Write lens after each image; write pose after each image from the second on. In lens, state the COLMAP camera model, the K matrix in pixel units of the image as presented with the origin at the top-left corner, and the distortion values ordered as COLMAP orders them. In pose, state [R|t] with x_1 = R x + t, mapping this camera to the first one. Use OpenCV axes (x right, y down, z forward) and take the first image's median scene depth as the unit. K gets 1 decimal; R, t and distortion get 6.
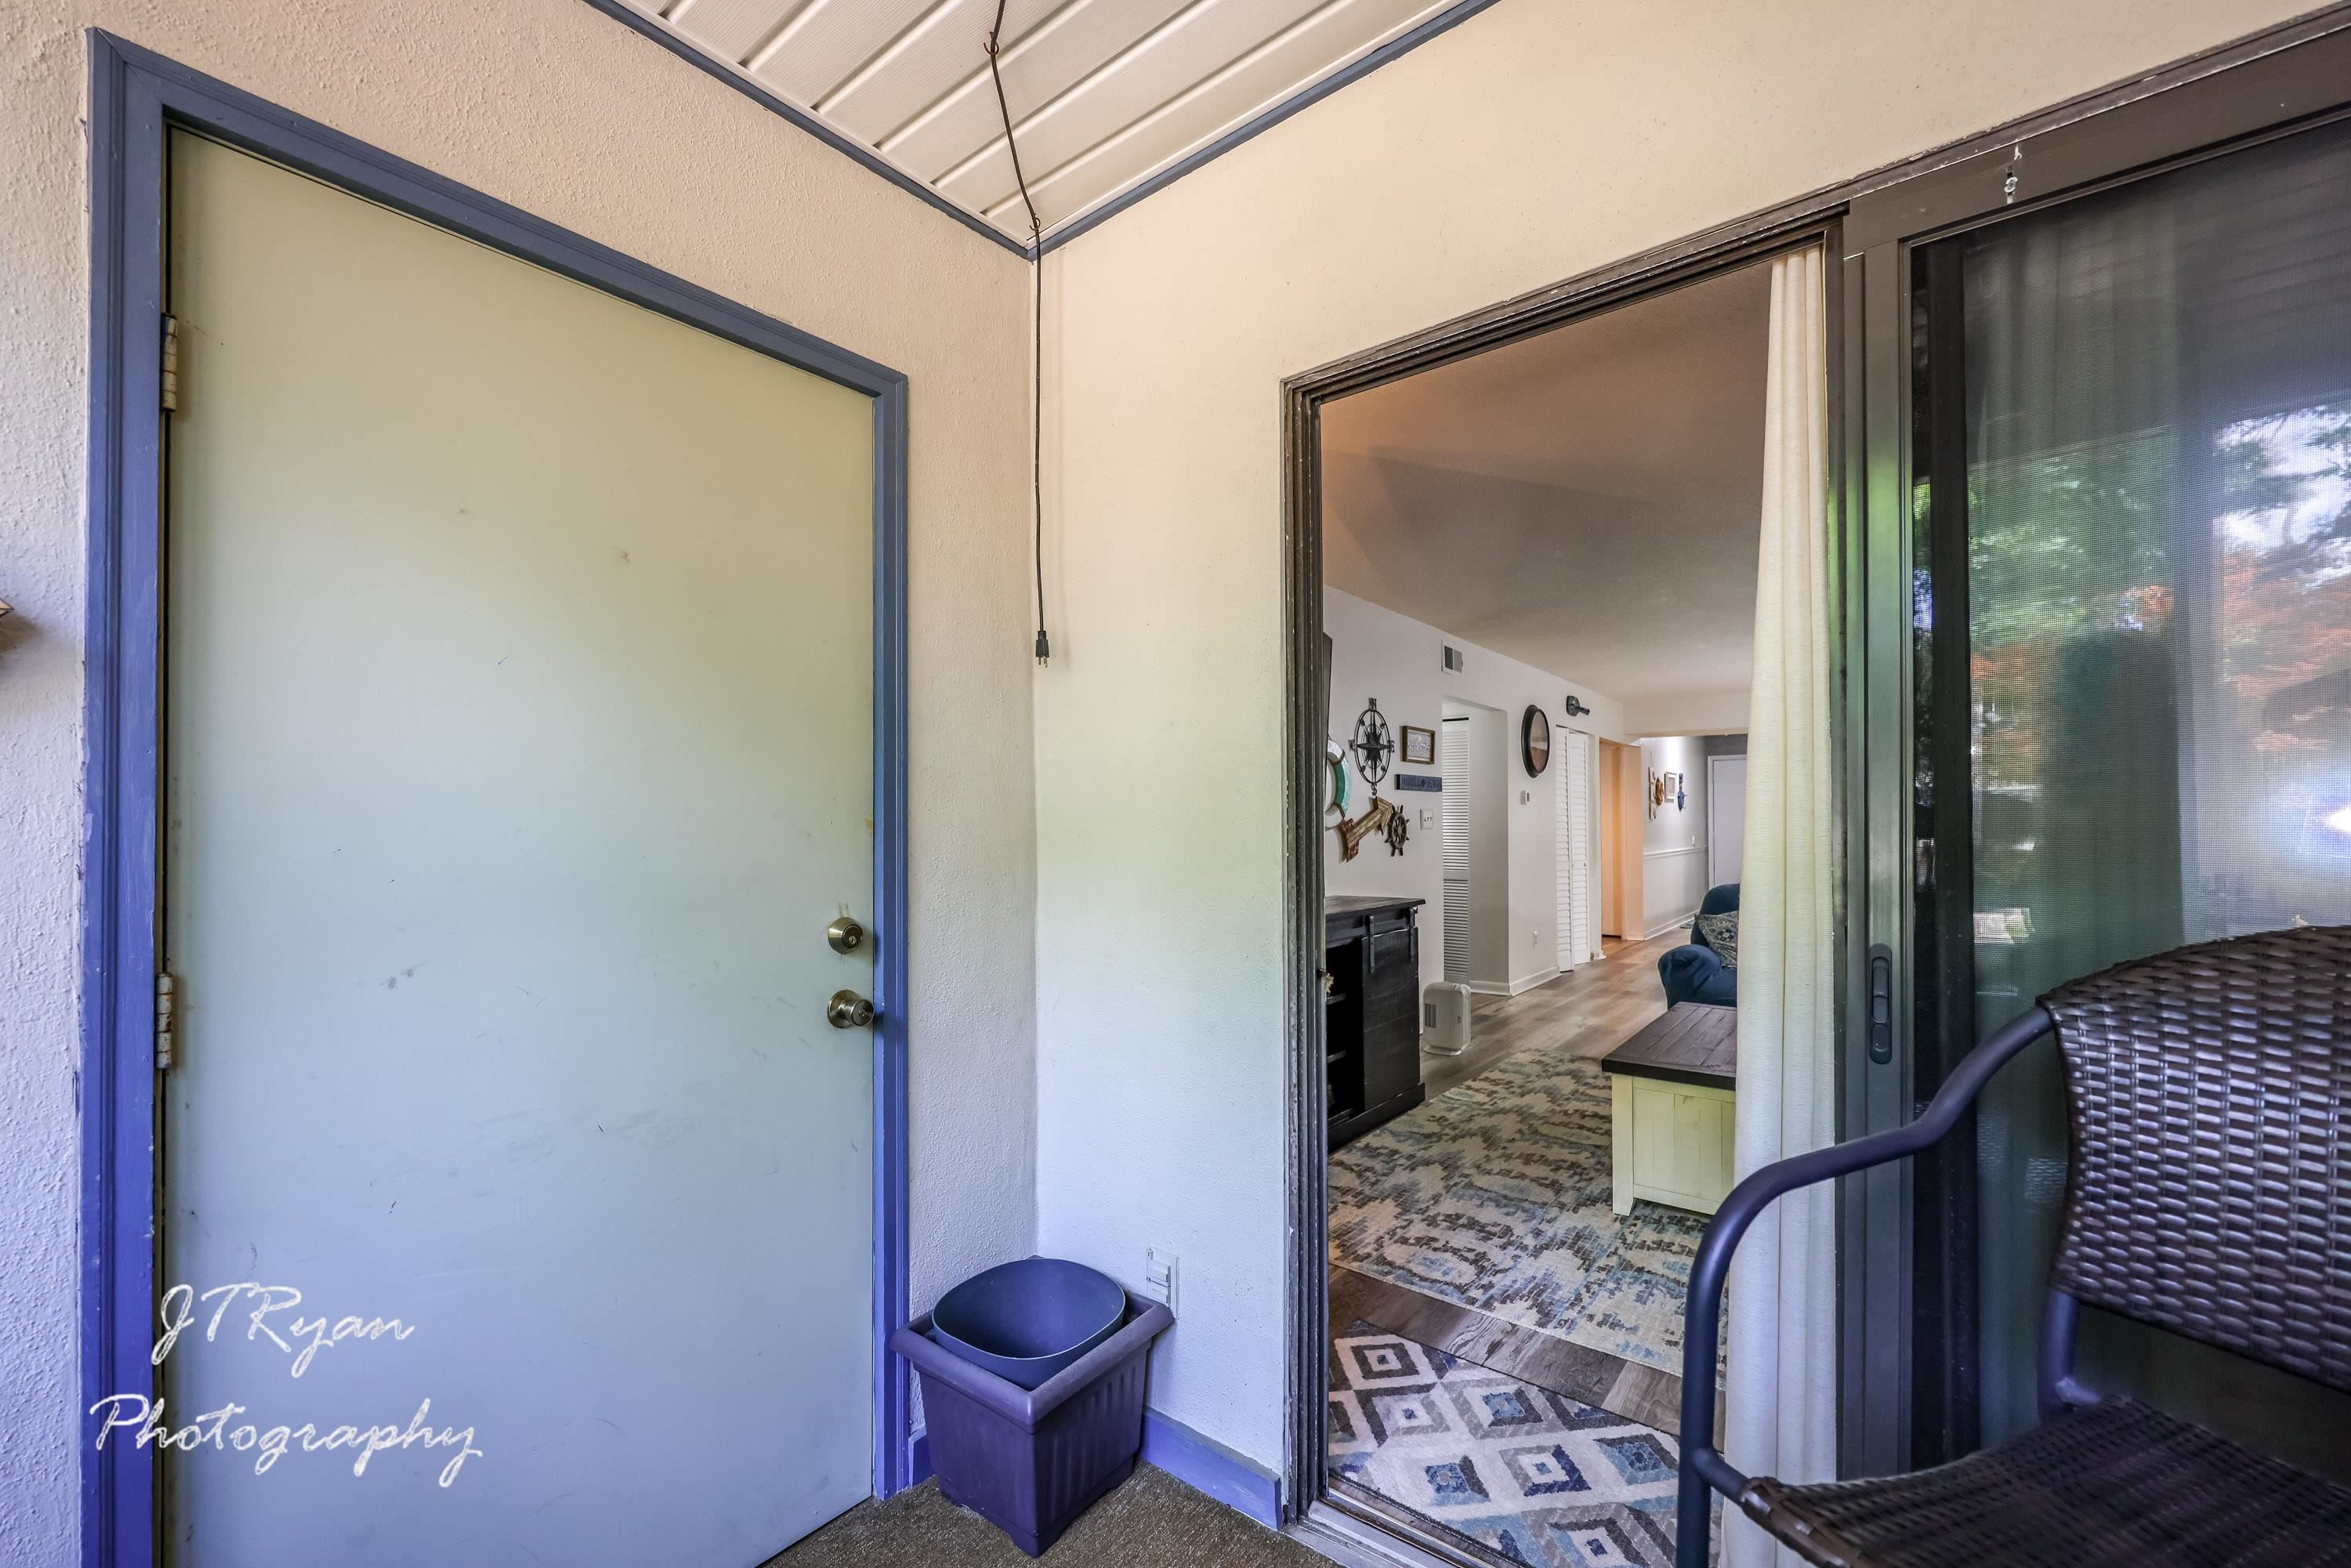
lens RADIAL K [[979.6, 0, 1163.6], [0, 979.6, 798.3], [0, 0, 1]] dist [-0.000834, -0.000175]
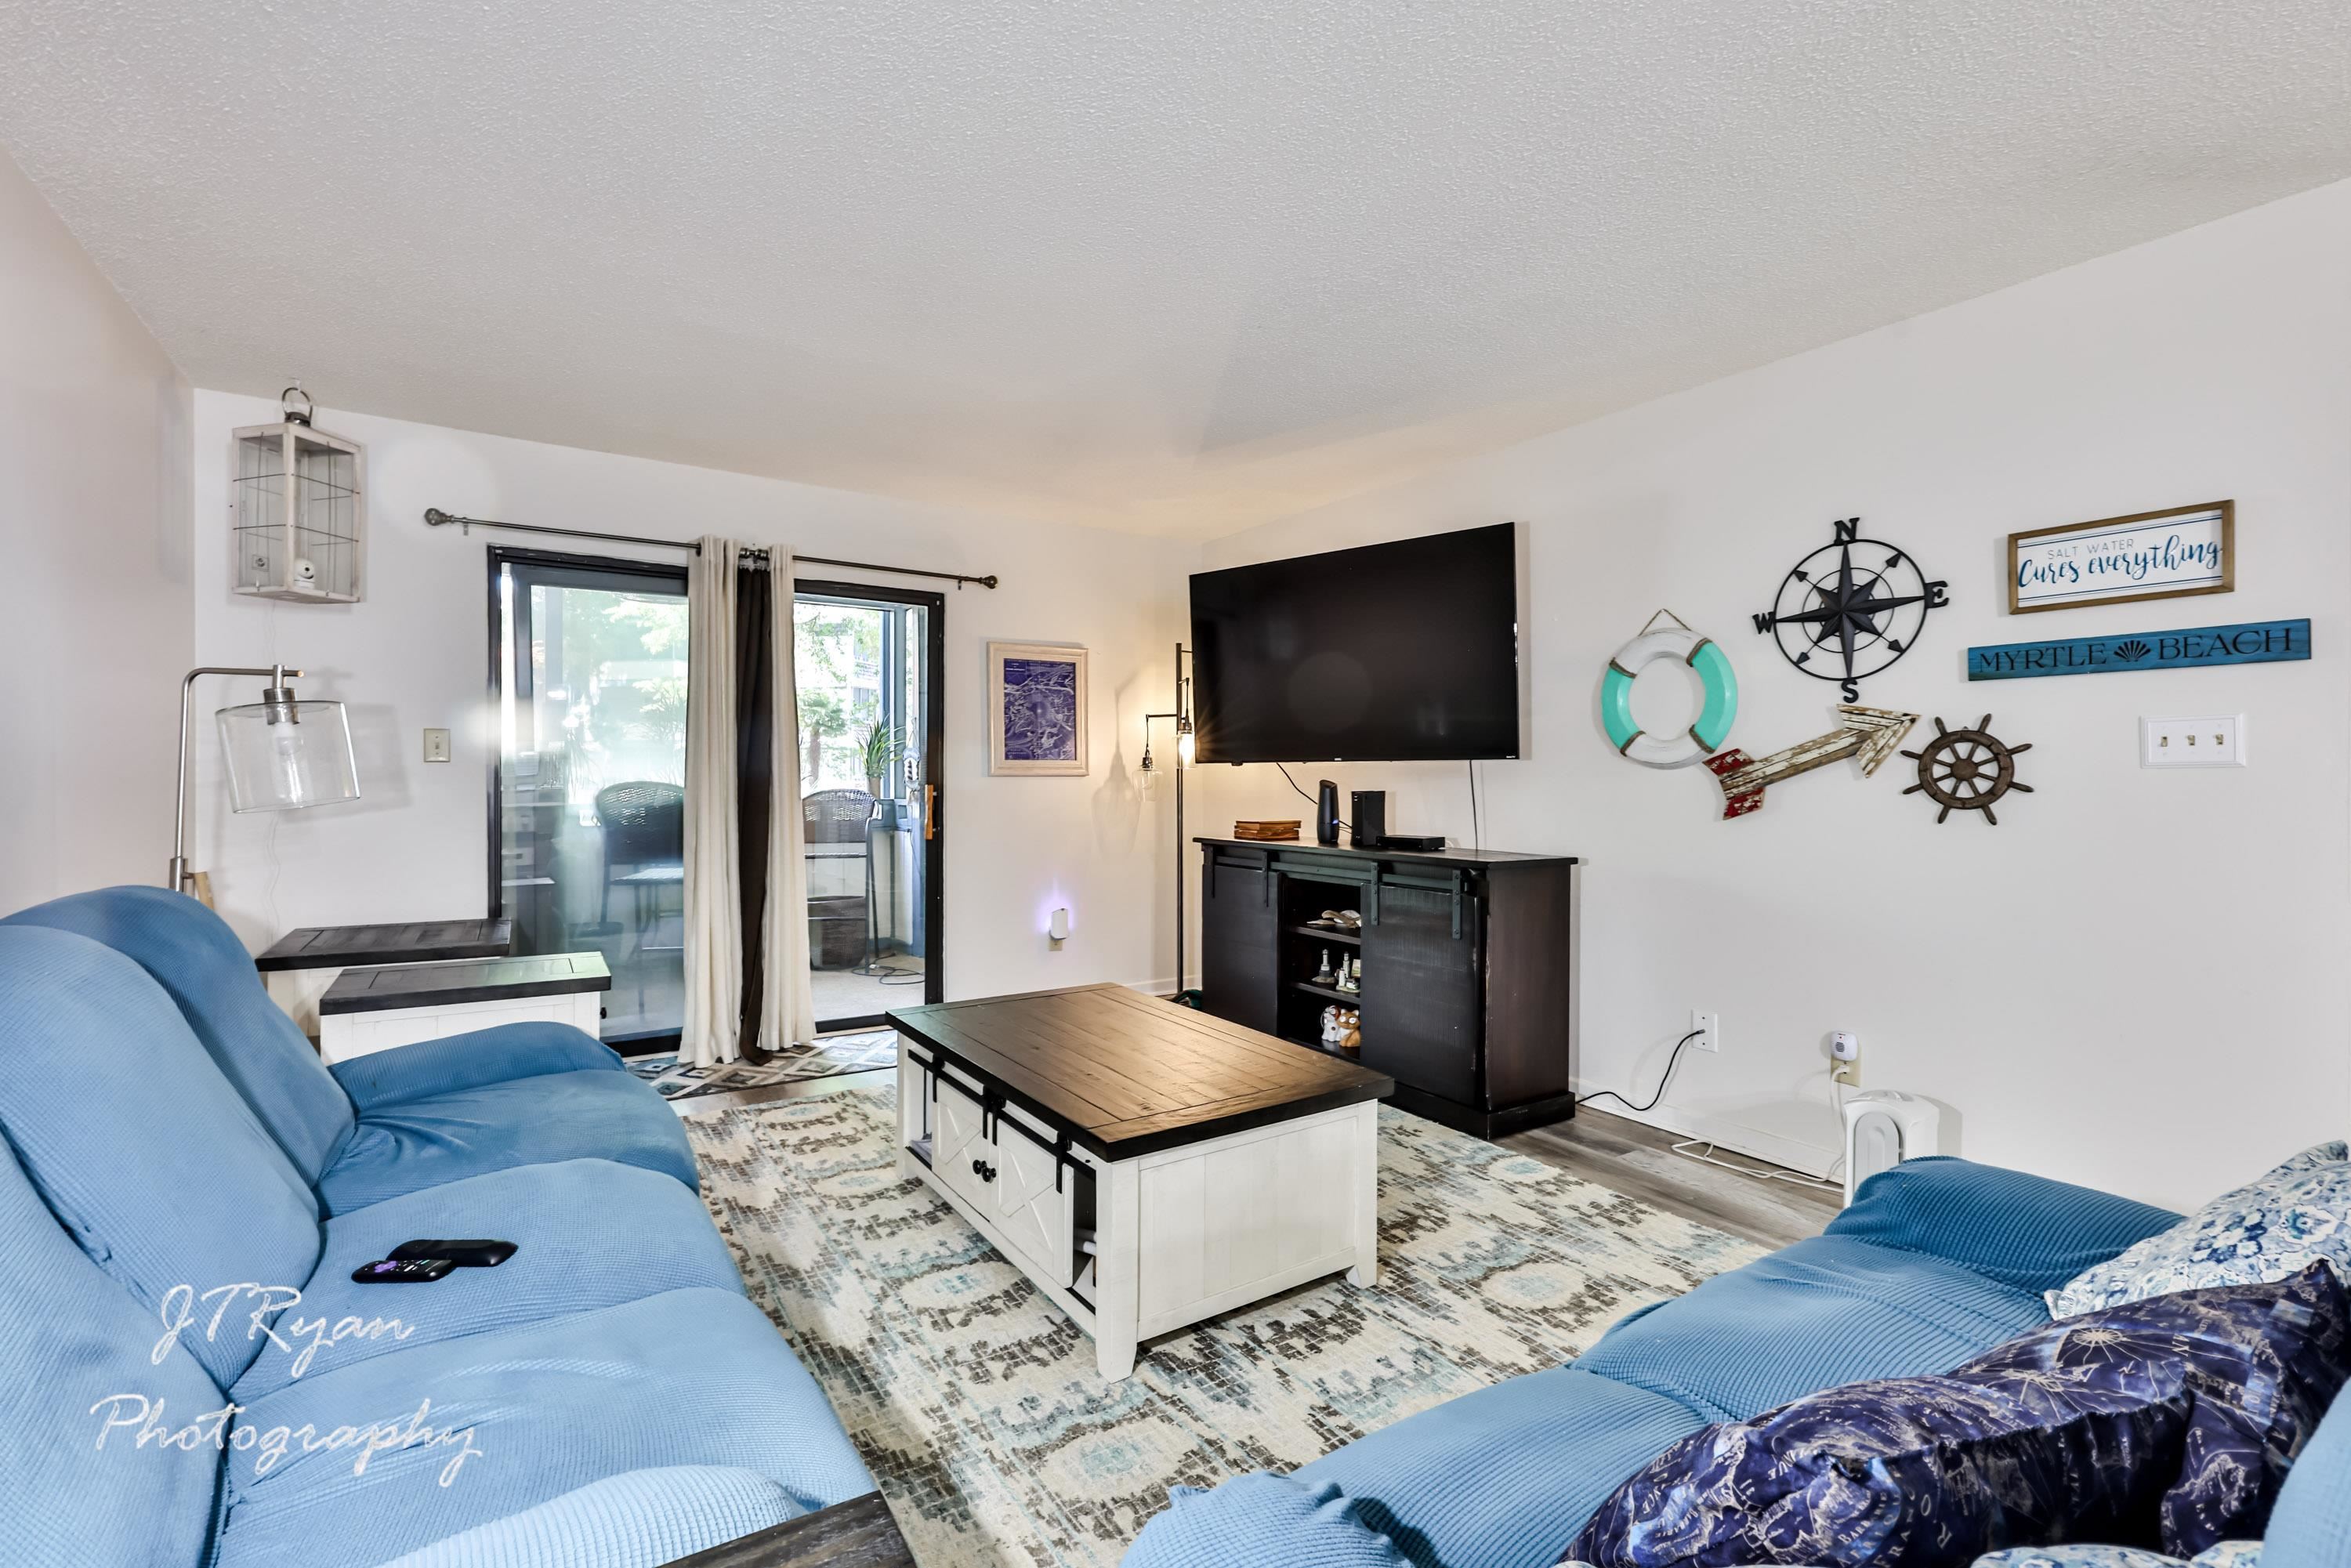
lens RADIAL K [[979.6, 0, 1158.4], [0, 979.6, 784.7], [0, 0, 1]] dist [-0.000834, -0.000175]
pose [[-0.311153, 0.000378, -0.950360, 0.842180], [0.010172, 0.999944, -0.002933, 0.039379], [0.950305, -0.010580, -0.311140, 0.820438]]
